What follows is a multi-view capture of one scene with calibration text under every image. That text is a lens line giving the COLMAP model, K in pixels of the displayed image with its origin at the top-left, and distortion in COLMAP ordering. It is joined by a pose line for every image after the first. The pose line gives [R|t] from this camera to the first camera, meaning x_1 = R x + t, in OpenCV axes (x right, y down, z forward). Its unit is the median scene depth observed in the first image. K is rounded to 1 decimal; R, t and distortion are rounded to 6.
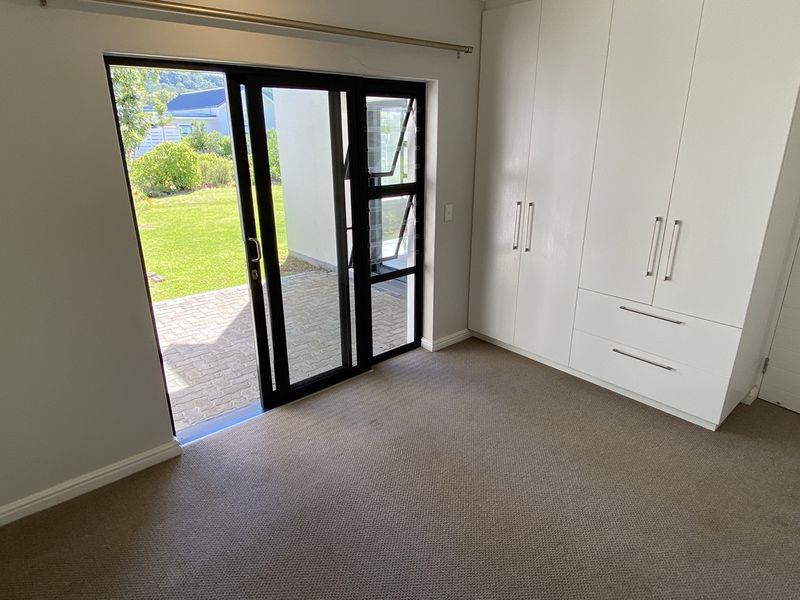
lens RADIAL K [[481.6, 0, 396.3], [0, 481.6, 299.4], [0, 0, 1]] dist [0.021998, -0.003862]
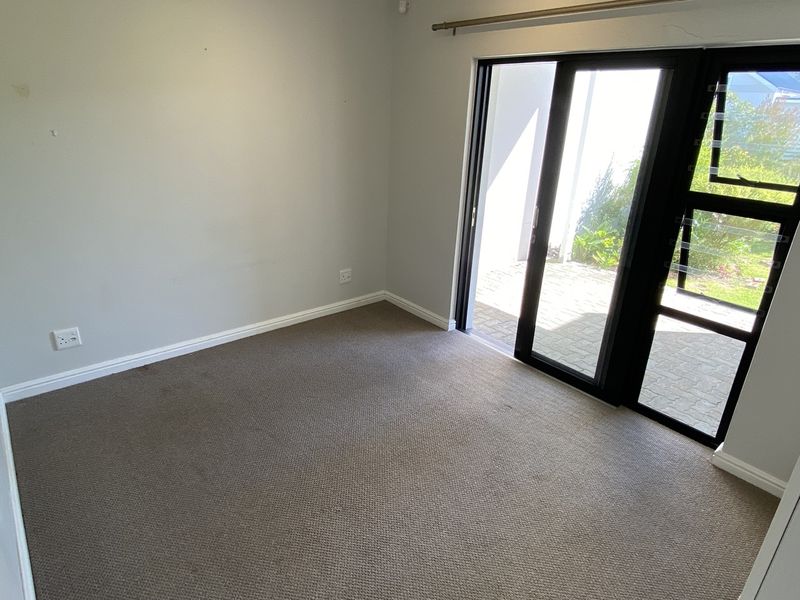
lens RADIAL K [[481.6, 0, 395.3], [0, 481.6, 298.4], [0, 0, 1]] dist [0.021998, -0.003862]
pose [[-0.018961, 0.366803, -0.930106, 0.828238], [-0.375954, 0.859385, 0.346577, -0.202142], [0.926444, 0.356248, 0.121606, 0.601531]]
